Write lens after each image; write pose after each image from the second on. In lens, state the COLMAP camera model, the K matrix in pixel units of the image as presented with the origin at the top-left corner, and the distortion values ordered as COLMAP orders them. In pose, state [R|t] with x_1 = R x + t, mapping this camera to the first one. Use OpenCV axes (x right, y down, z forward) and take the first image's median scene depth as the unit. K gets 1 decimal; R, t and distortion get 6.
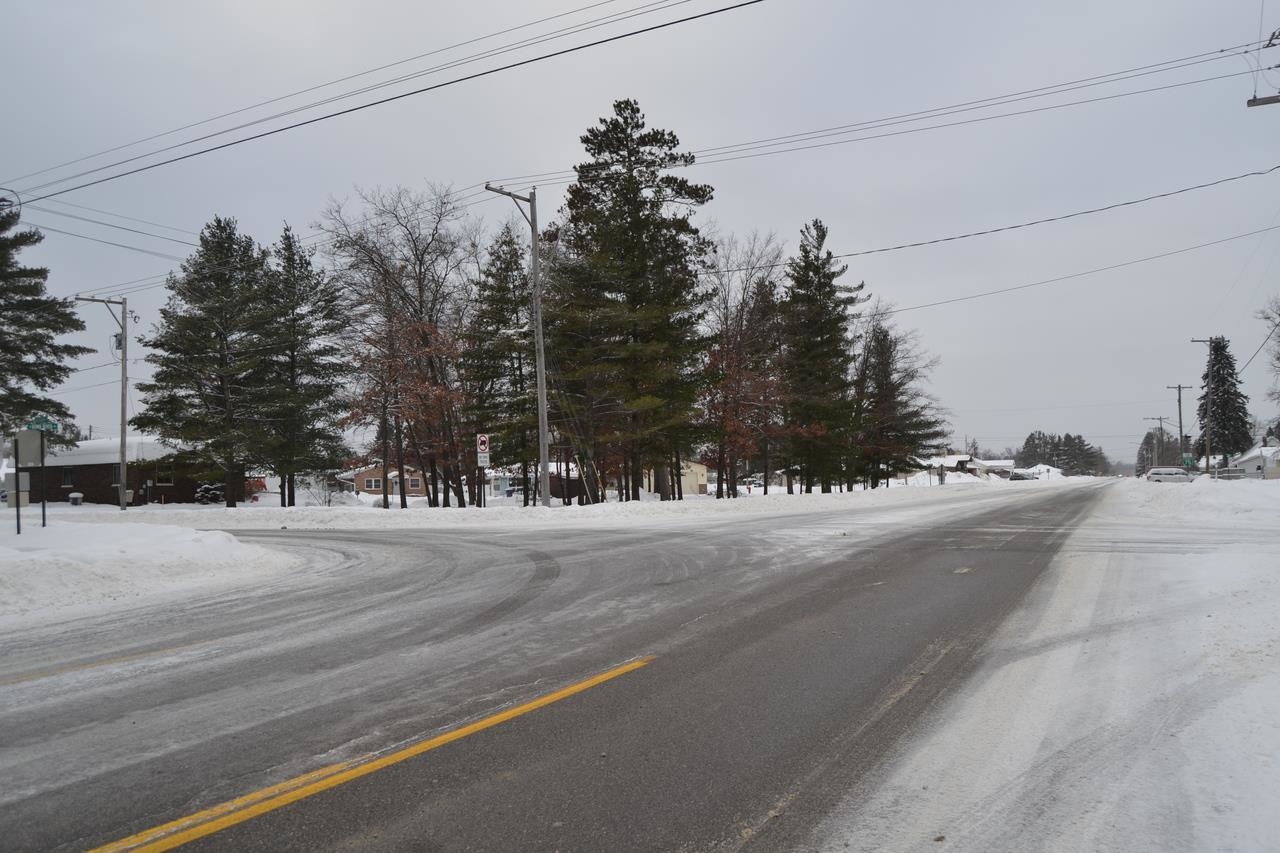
lens RADIAL K [[1038.3, 0, 640.0], [0, 1038.3, 426.5], [0, 0, 1]] dist [-0.122161, 0.000905]
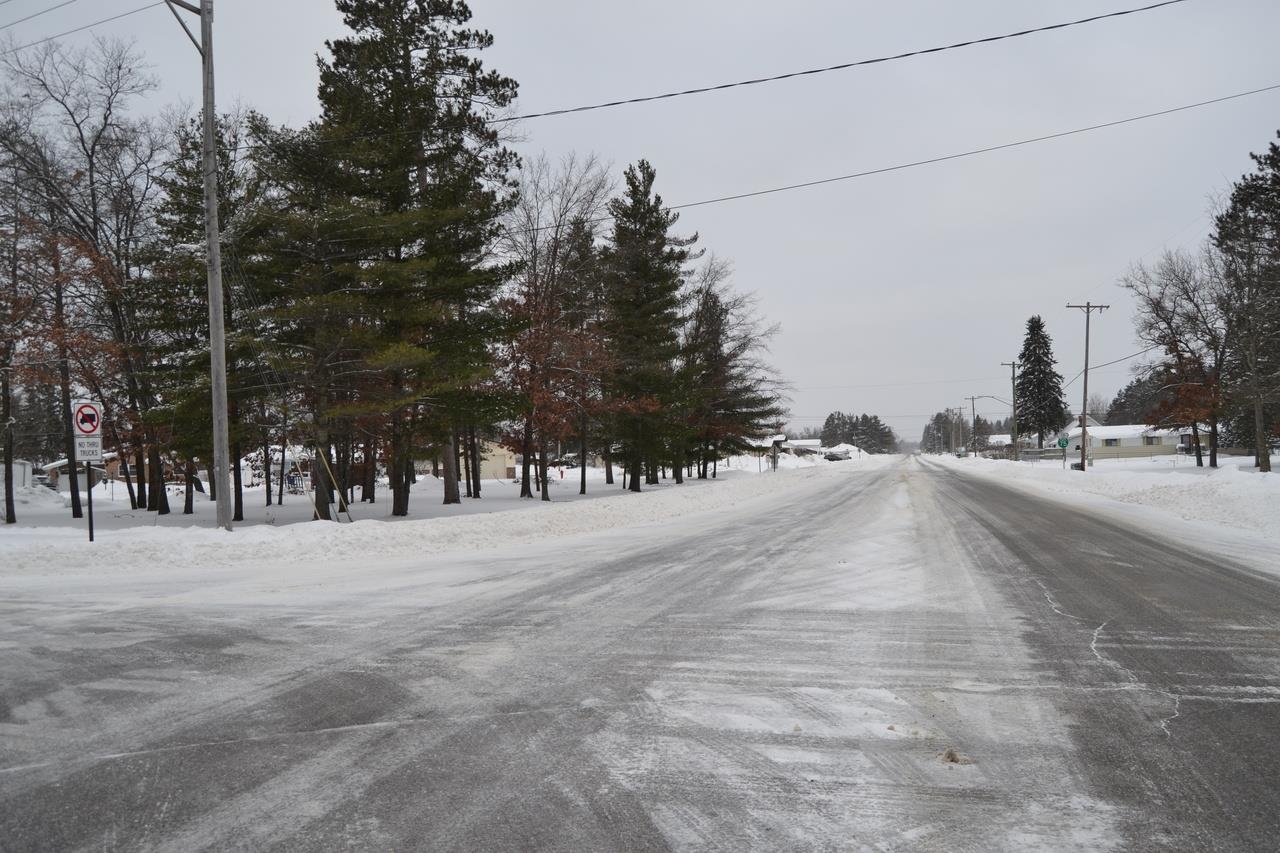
lens RADIAL K [[1020.9, 0, 643.1], [0, 1020.9, 366.9], [0, 0, 1]] dist [0.004691, 0.001410]
pose [[0.982897, 0.008914, 0.183939, 0.017368], [-0.001740, 0.999233, -0.039125, 0.003832], [-0.184147, 0.038135, 0.982159, 0.176160]]
